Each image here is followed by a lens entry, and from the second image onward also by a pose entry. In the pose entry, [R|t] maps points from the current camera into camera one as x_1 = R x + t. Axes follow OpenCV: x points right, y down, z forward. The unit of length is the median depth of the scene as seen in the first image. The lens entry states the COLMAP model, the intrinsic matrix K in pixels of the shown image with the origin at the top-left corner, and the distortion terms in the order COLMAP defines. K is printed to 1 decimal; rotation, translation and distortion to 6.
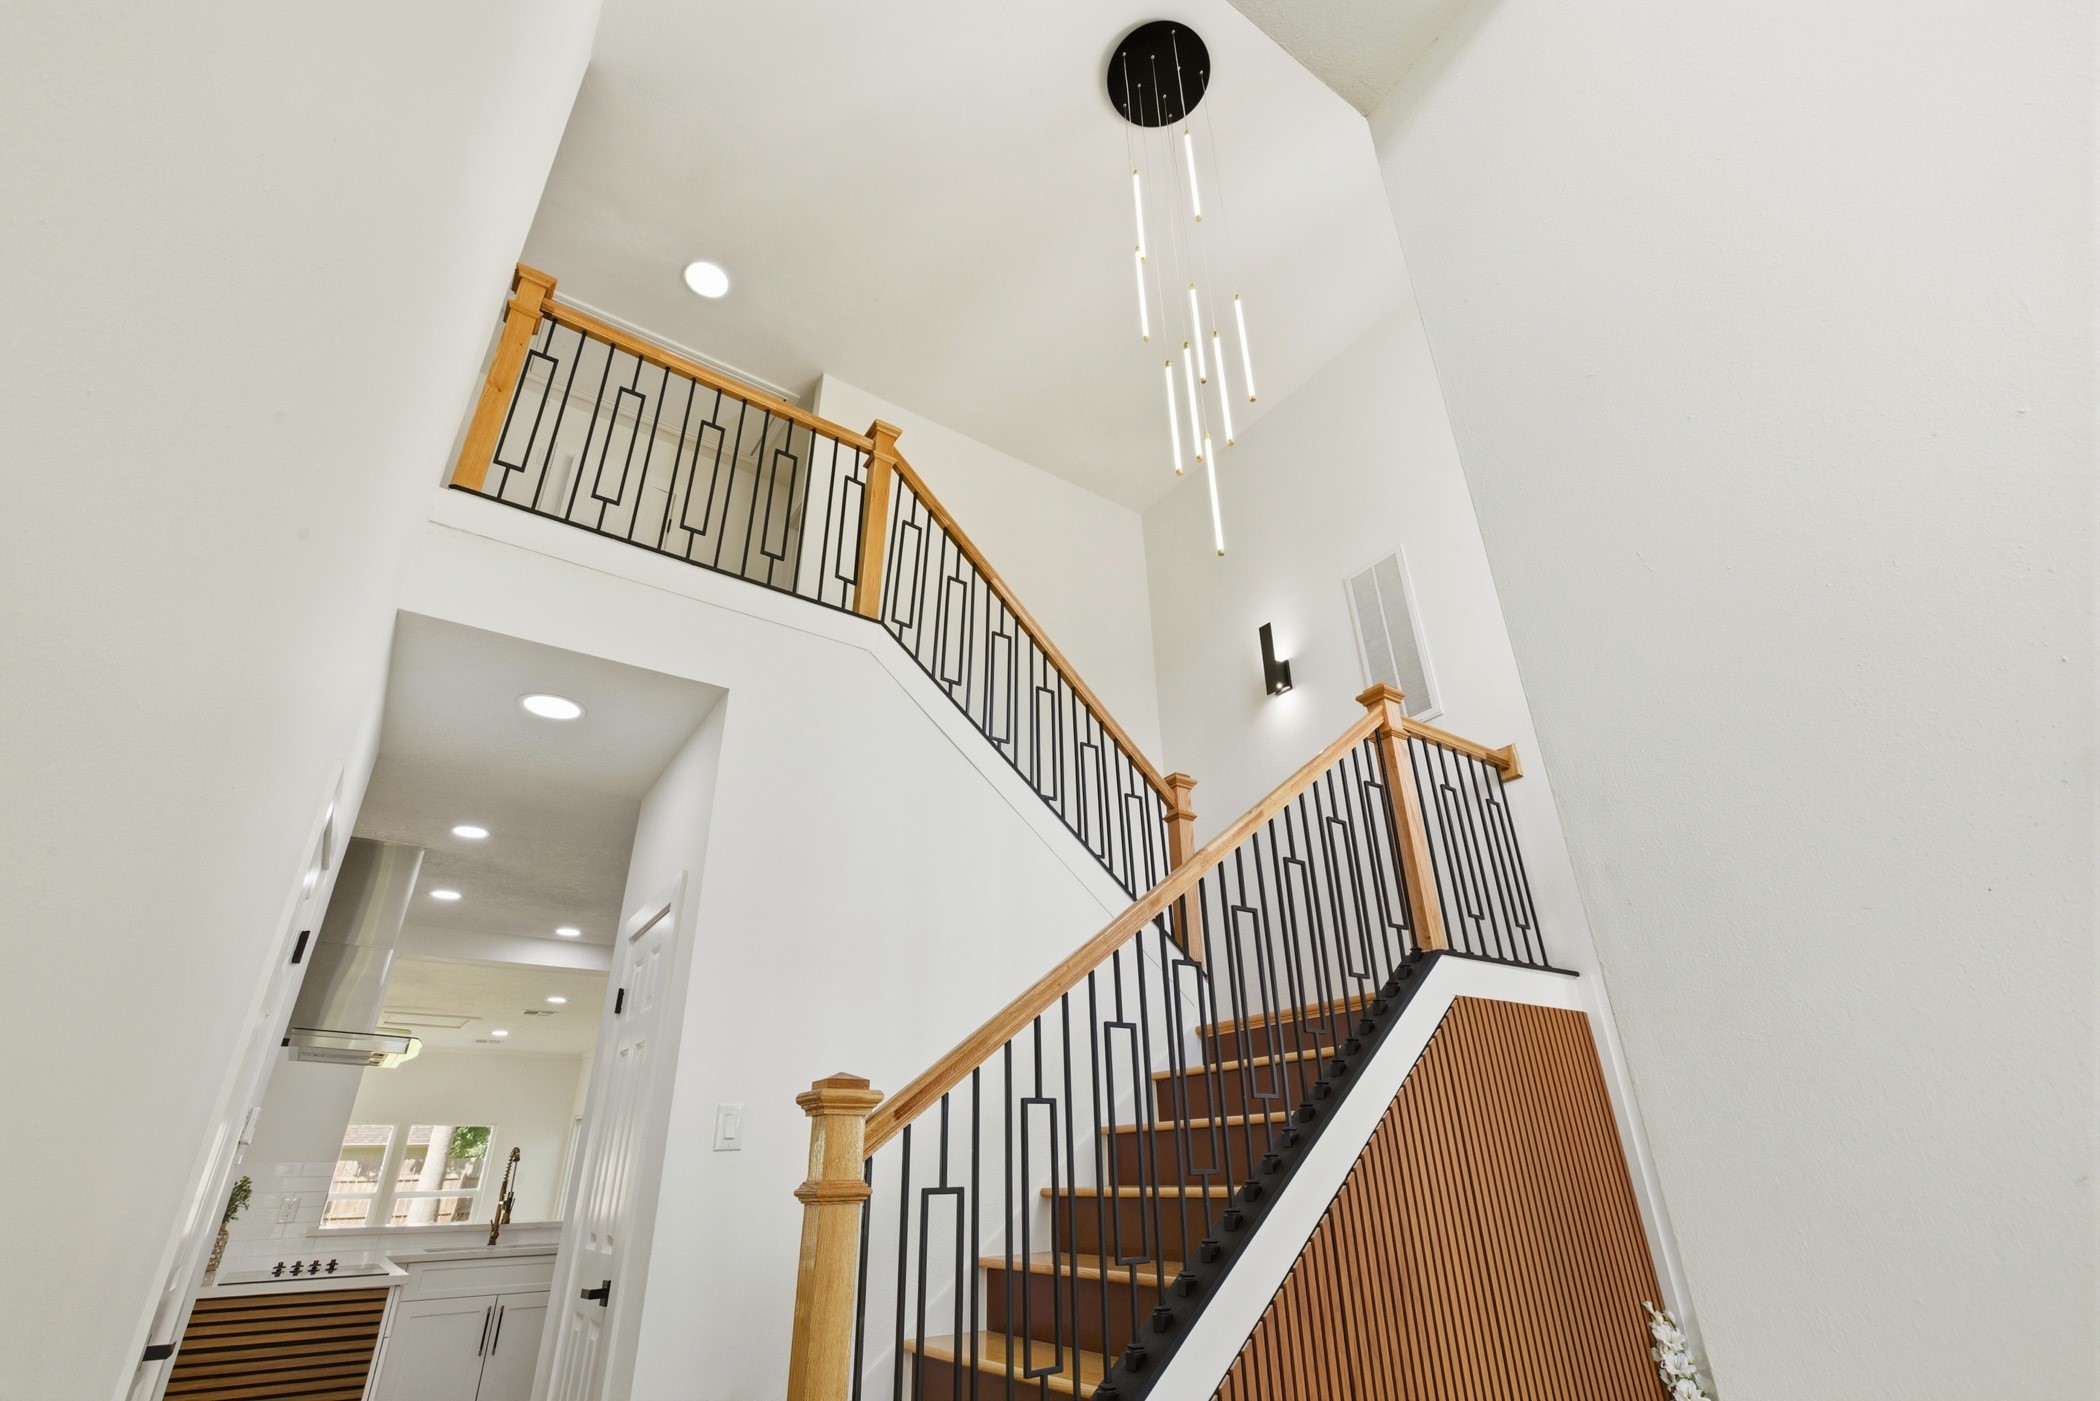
lens RADIAL K [[962.1, 0, 1036.9], [0, 962.1, 696.2], [0, 0, 1]] dist [-0.005857, 0.003767]
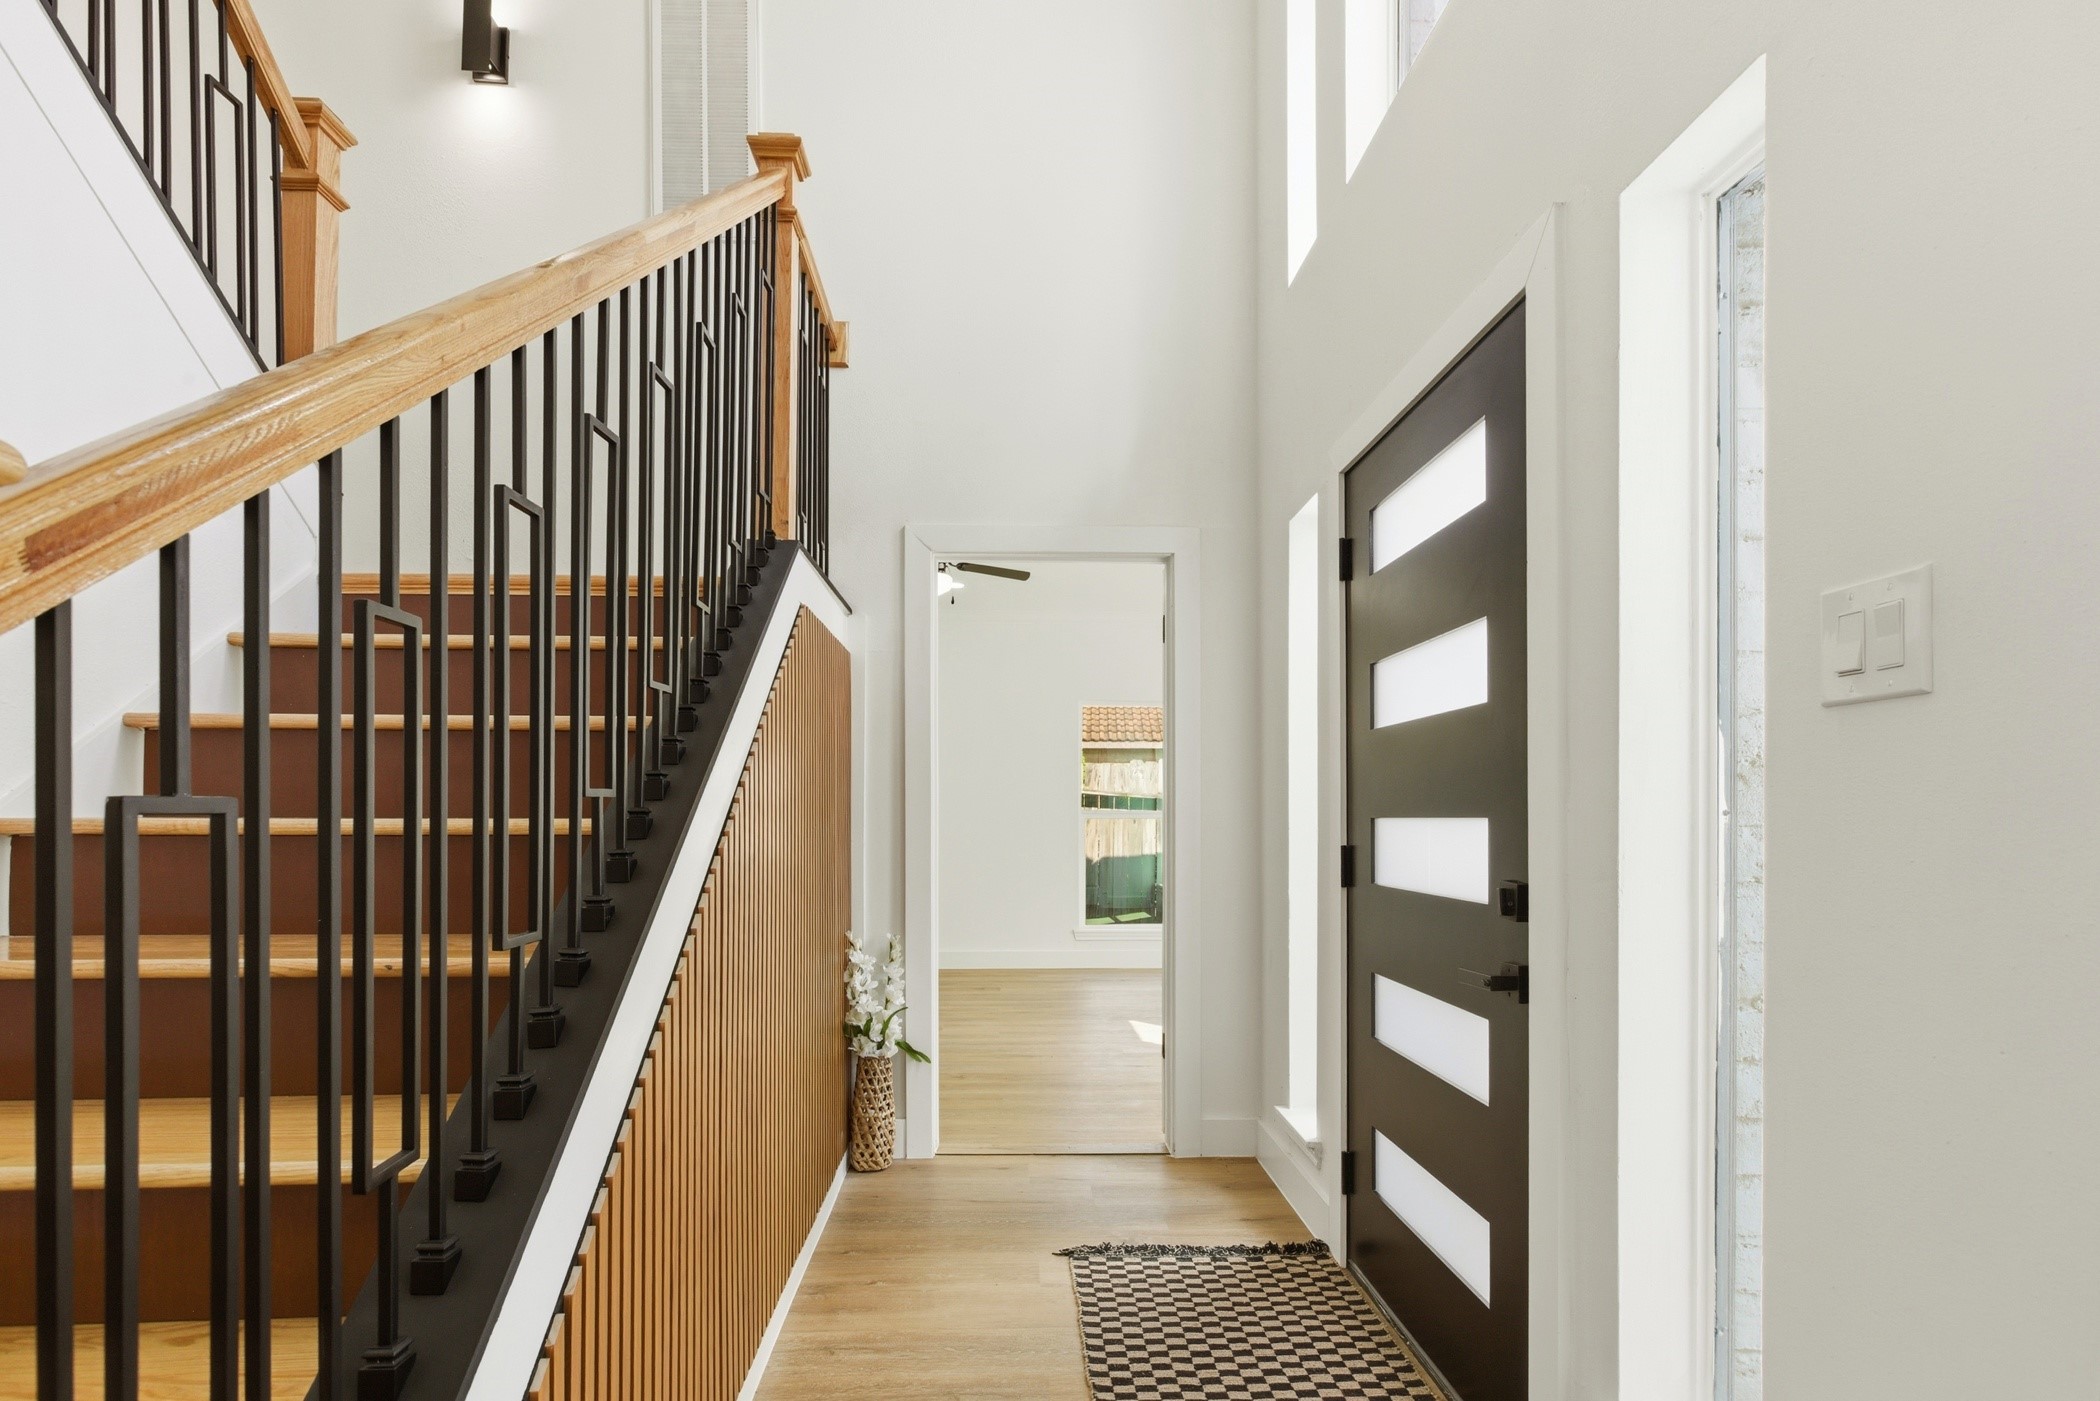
lens RADIAL K [[1030.8, 0, 1068.9], [0, 1030.8, 821.4], [0, 0, 1]] dist [-0.001123, -0.000742]
pose [[0.496218, 0.013824, 0.868088, -0.168282], [-0.389389, 0.897212, 0.208295, 0.206471], [-0.775980, -0.441383, 0.450596, 0.371786]]
